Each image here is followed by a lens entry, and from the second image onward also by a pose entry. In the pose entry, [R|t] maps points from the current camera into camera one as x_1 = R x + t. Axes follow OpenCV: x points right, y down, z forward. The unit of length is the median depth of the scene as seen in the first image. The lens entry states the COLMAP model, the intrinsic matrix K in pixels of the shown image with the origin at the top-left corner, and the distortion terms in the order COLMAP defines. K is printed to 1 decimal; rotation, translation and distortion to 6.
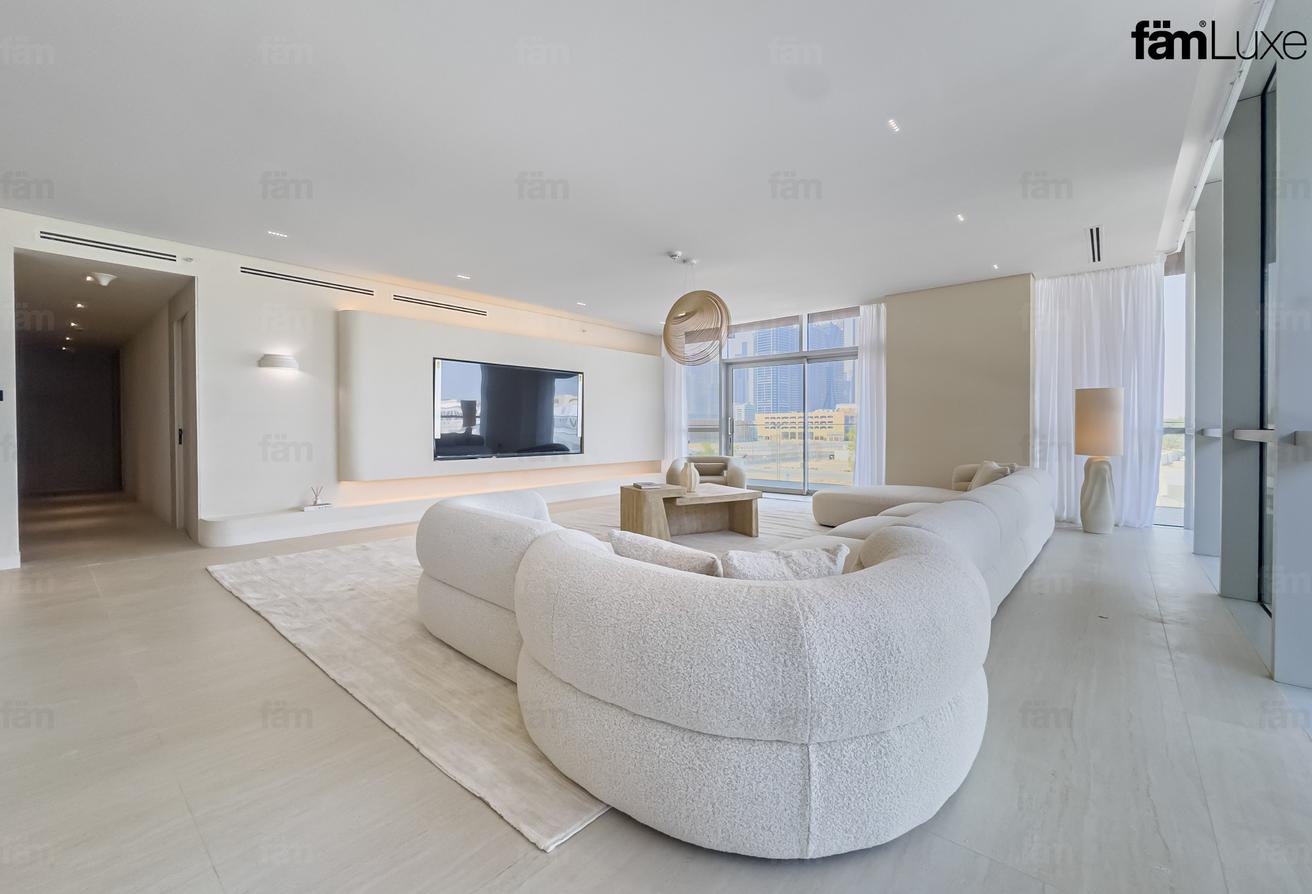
lens RADIAL K [[537.2, 0, 661.6], [0, 537.2, 438.2], [0, 0, 1]] dist [-0.000207, -0.000847]
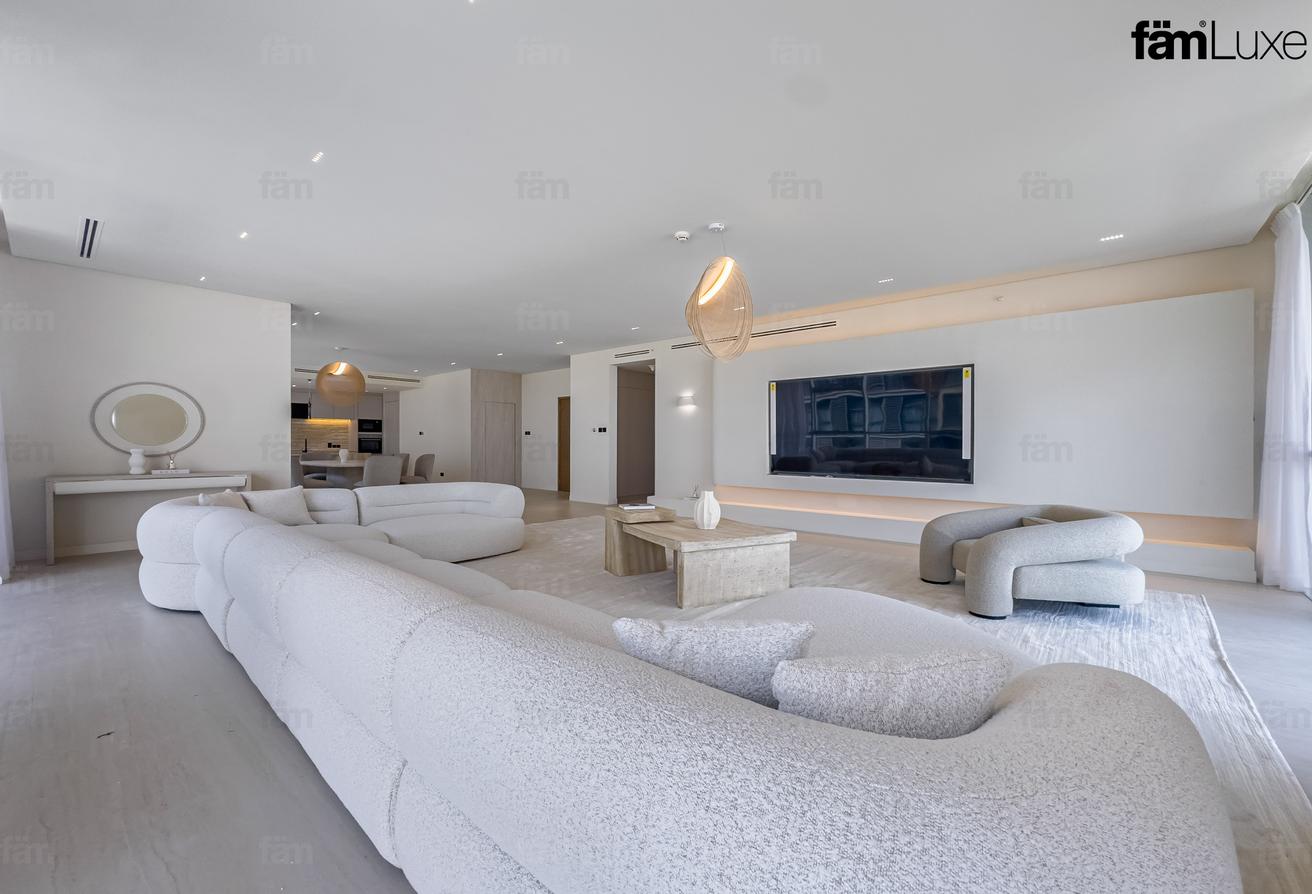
lens RADIAL K [[537.2, 0, 655.0], [0, 537.2, 458.3], [0, 0, 1]] dist [-0.000207, -0.000847]
pose [[-0.001272, 0.029212, -0.999572, 0.738335], [-0.016572, 0.999435, 0.029229, -0.021859], [0.999862, 0.016602, -0.000787, 0.826411]]
